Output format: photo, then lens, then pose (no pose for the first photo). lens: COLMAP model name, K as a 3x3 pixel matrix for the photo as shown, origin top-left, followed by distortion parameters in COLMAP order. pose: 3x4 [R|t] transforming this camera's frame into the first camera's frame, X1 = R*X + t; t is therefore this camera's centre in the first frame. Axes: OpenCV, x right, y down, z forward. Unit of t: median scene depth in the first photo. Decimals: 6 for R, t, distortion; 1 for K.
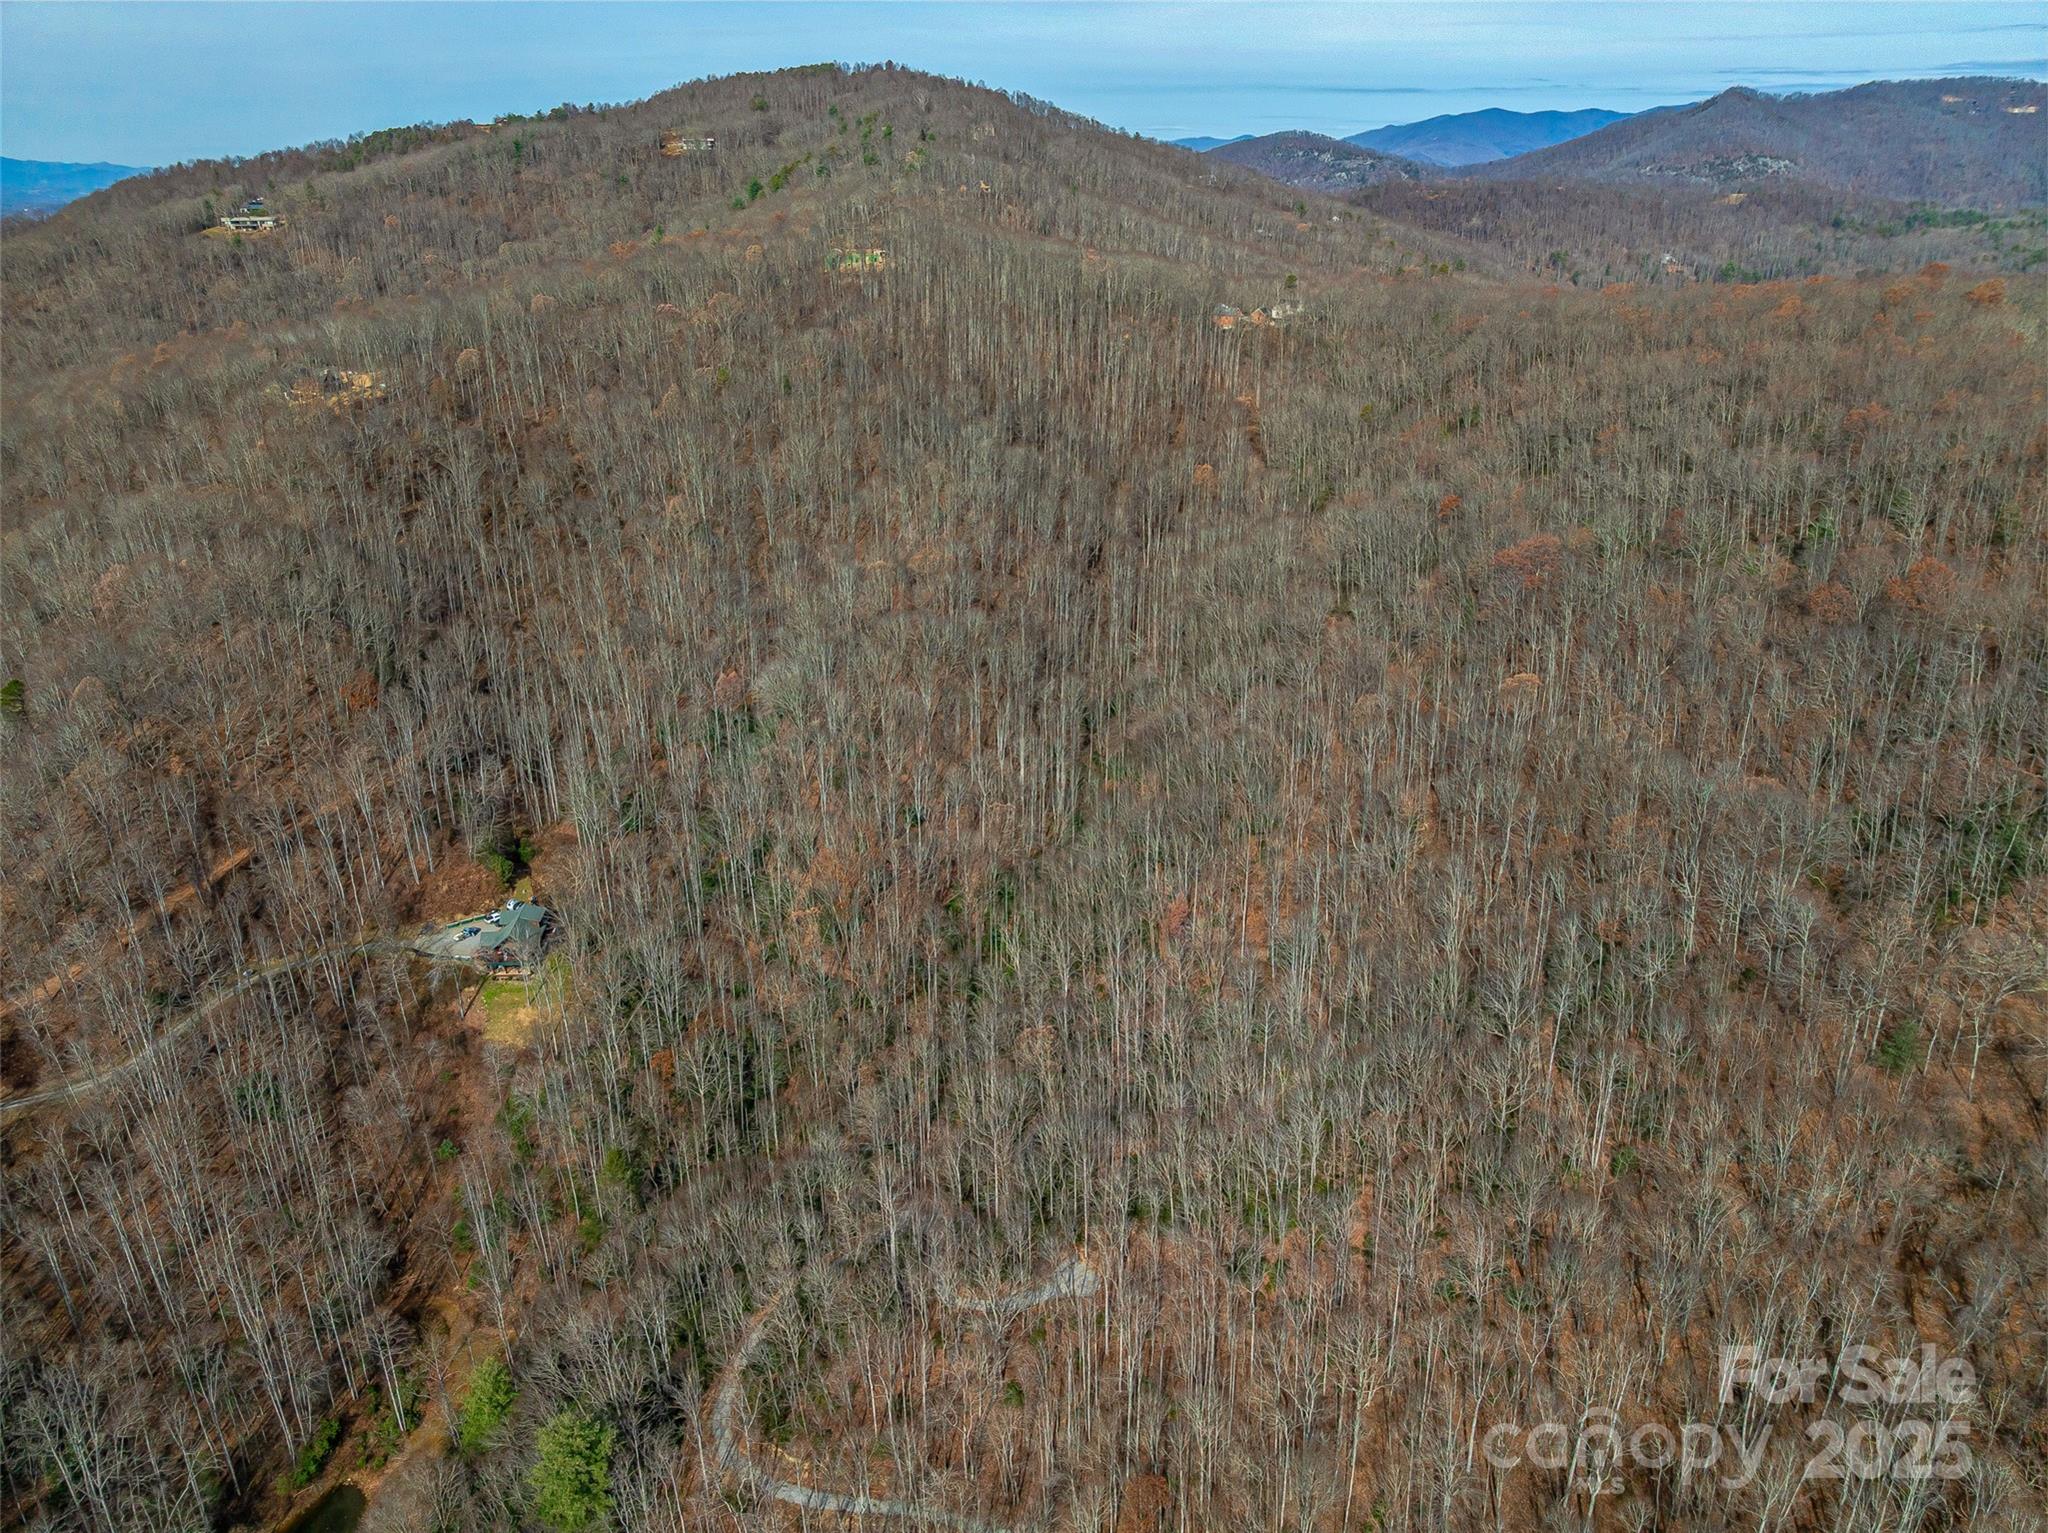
lens RADIAL K [[1437.3, 0, 1024.0], [0, 1437.3, 766.5], [0, 0, 1]] dist [-0.076425, 0.049423]
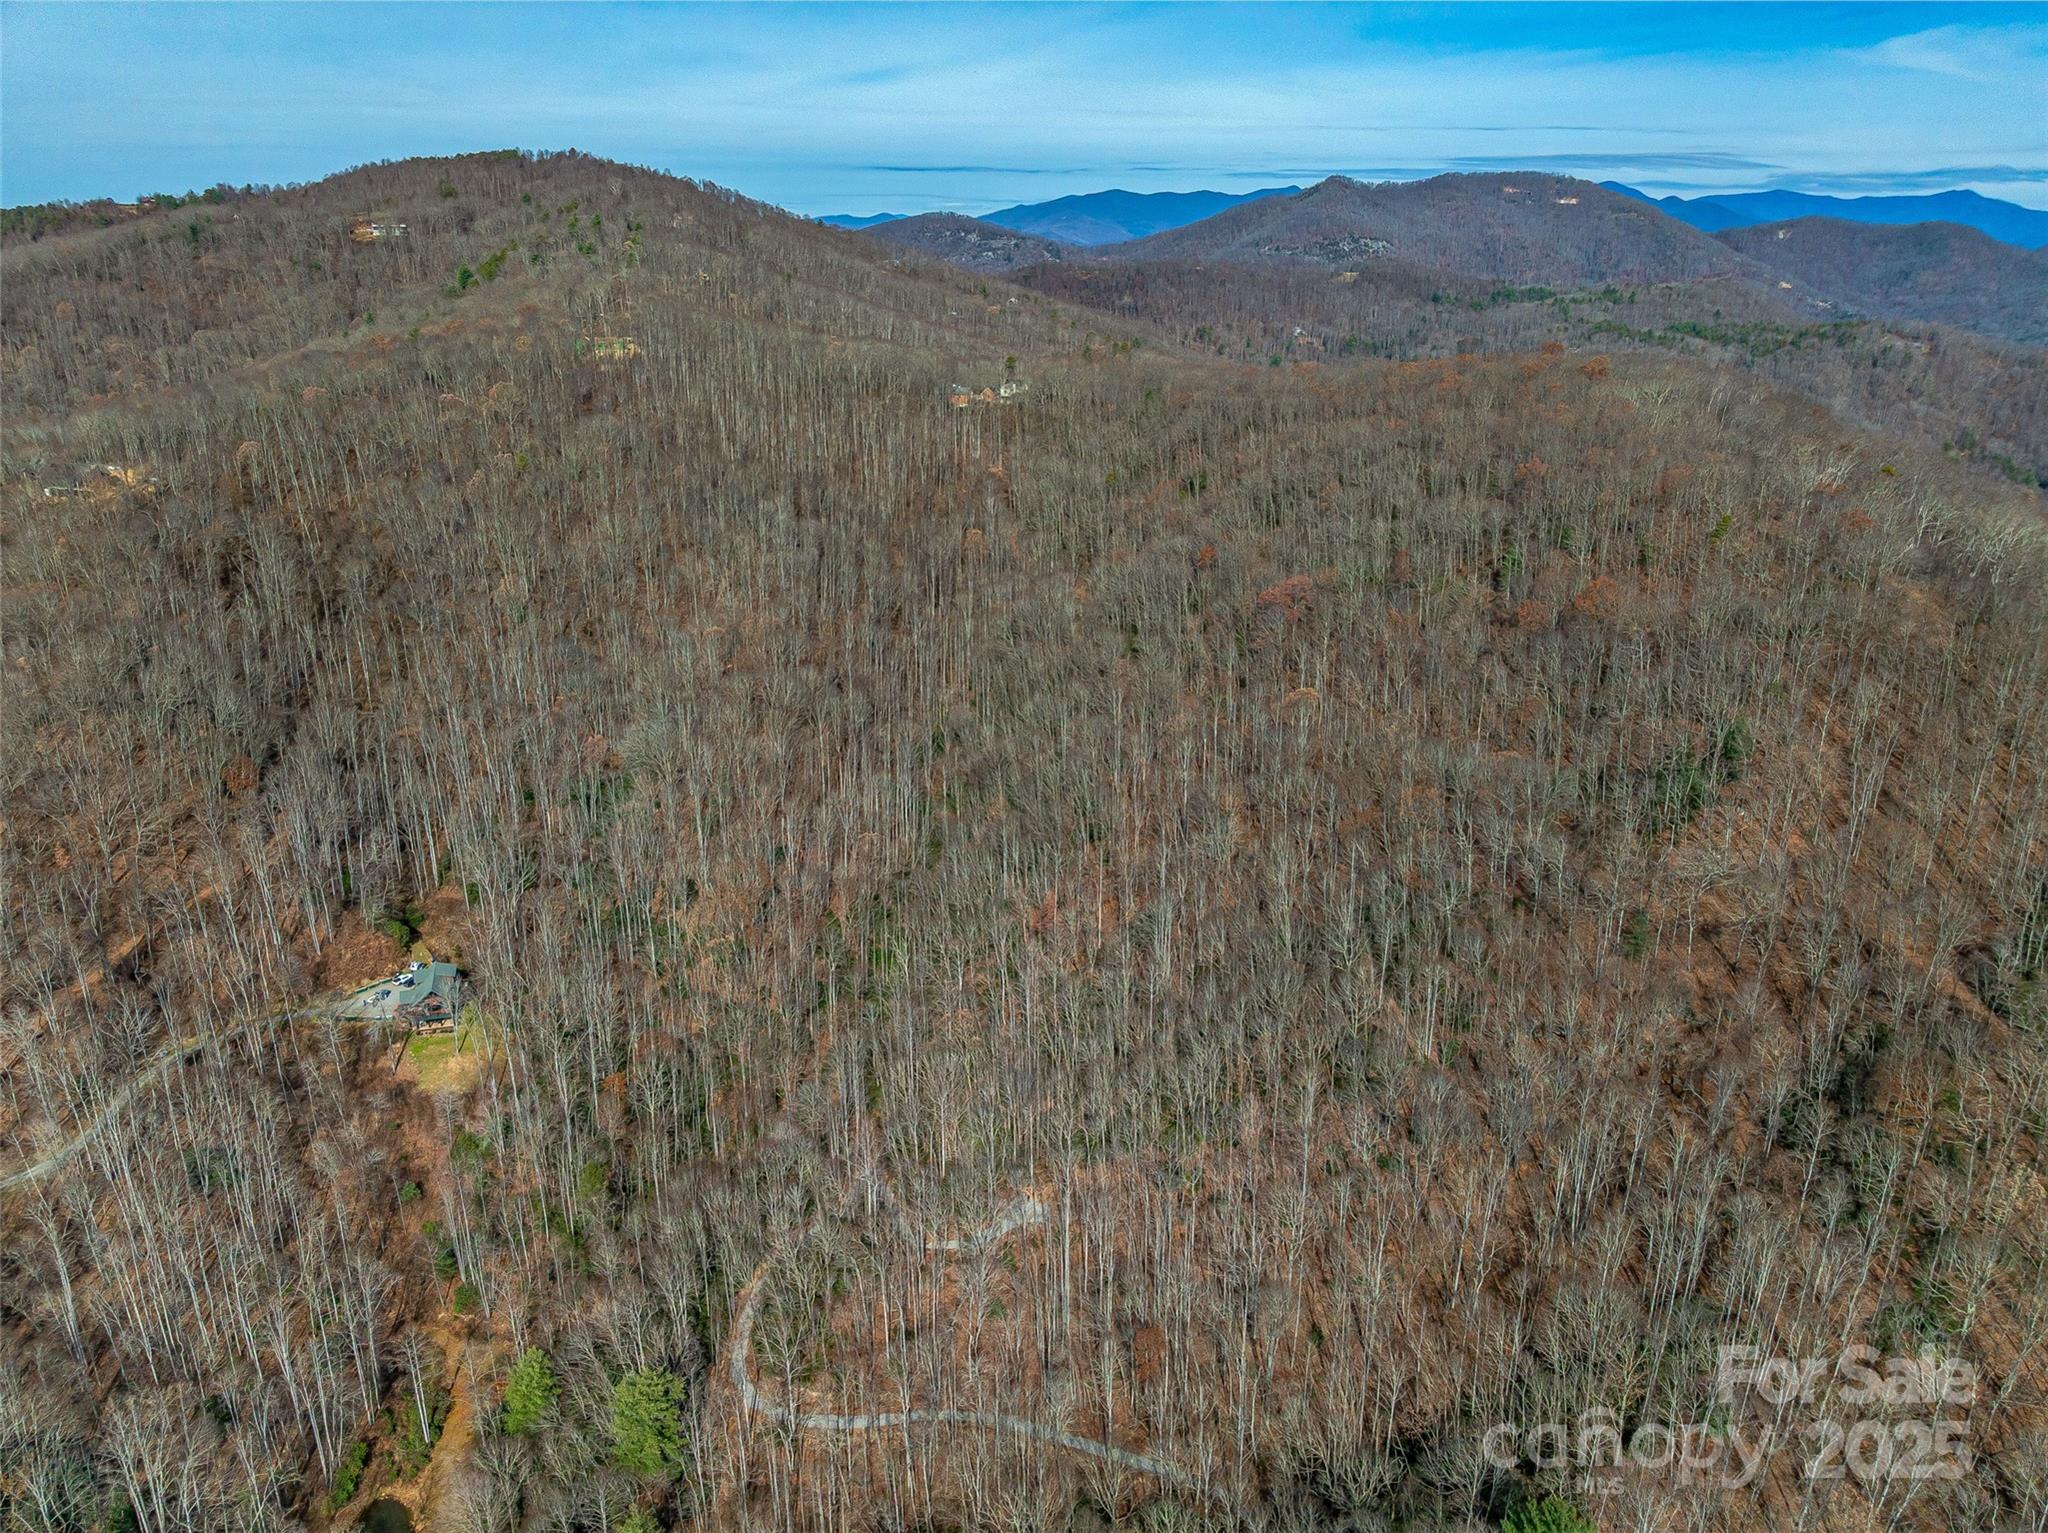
lens RADIAL K [[1432.1, 0, 1020.6], [0, 1432.1, 772.8], [0, 0, 1]] dist [-0.060601, 0.031050]
pose [[0.972898, -0.071406, 0.219935, -0.104387], [0.080896, 0.996127, -0.034439, 0.019552], [-0.216624, 0.051297, 0.974906, -0.087341]]
